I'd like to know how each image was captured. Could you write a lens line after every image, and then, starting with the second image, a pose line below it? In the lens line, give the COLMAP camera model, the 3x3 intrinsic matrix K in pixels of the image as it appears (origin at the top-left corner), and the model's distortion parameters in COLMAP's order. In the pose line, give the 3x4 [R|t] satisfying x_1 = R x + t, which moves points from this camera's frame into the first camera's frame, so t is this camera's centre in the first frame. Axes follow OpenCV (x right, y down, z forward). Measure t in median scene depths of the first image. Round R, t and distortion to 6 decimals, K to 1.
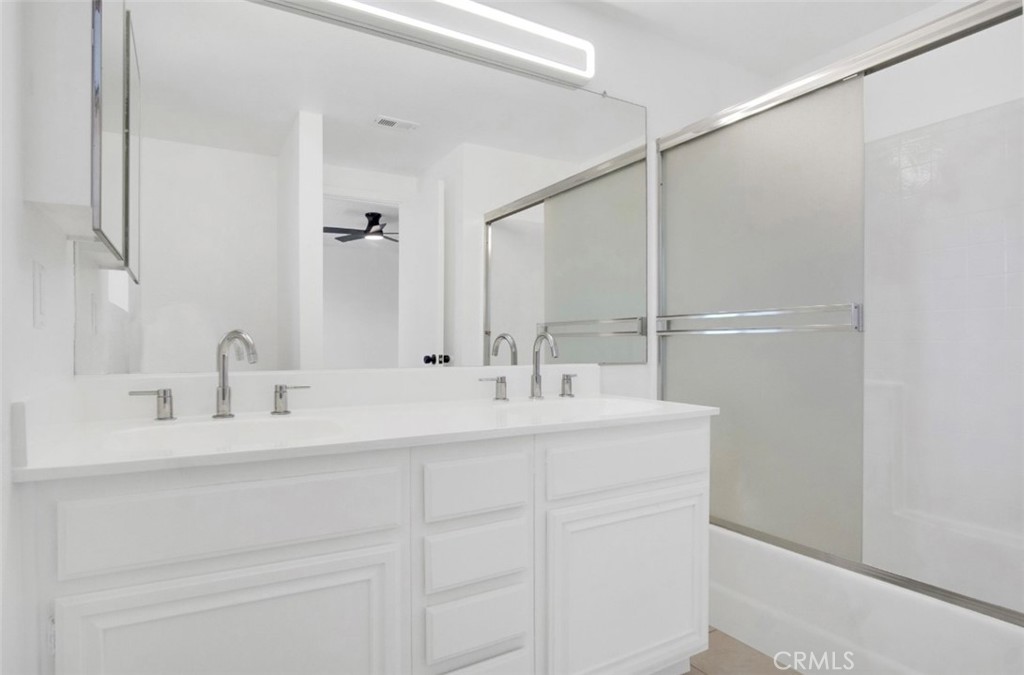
lens RADIAL K [[560.9, 0, 512.0], [0, 560.9, 337.5], [0, 0, 1]] dist [-0.002124, -0.000539]
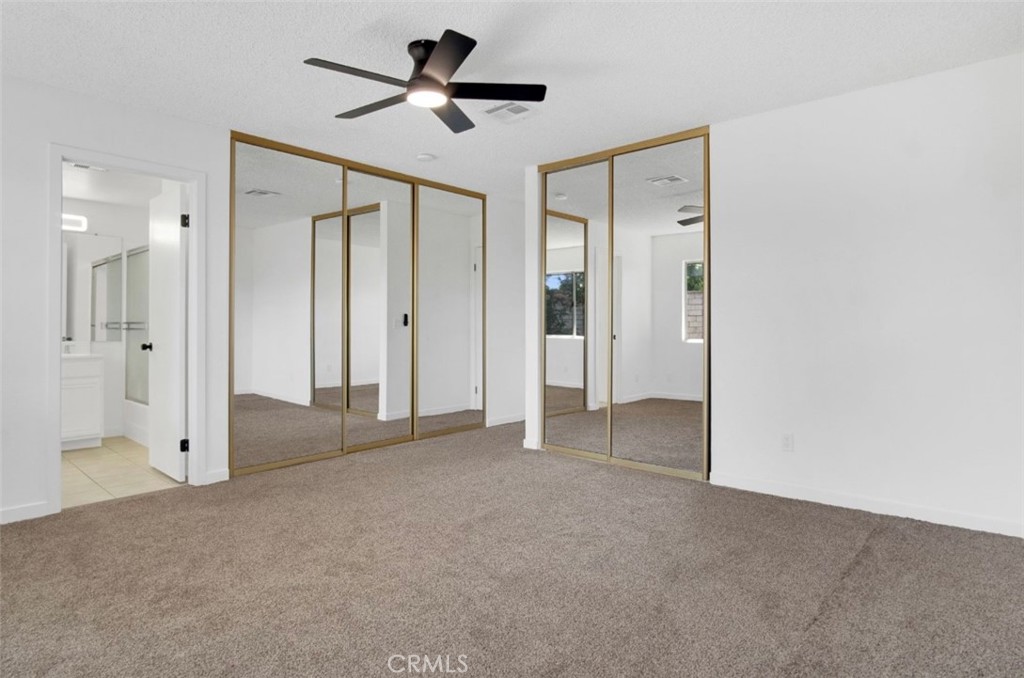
lens RADIAL K [[560.9, 0, 512.0], [0, 560.9, 339.0], [0, 0, 1]] dist [-0.002124, -0.000539]
pose [[0.959210, 0.001727, 0.282688, 1.191625], [-0.012636, 0.999244, 0.036769, -0.076705], [-0.282410, -0.038842, 0.958507, -1.865001]]
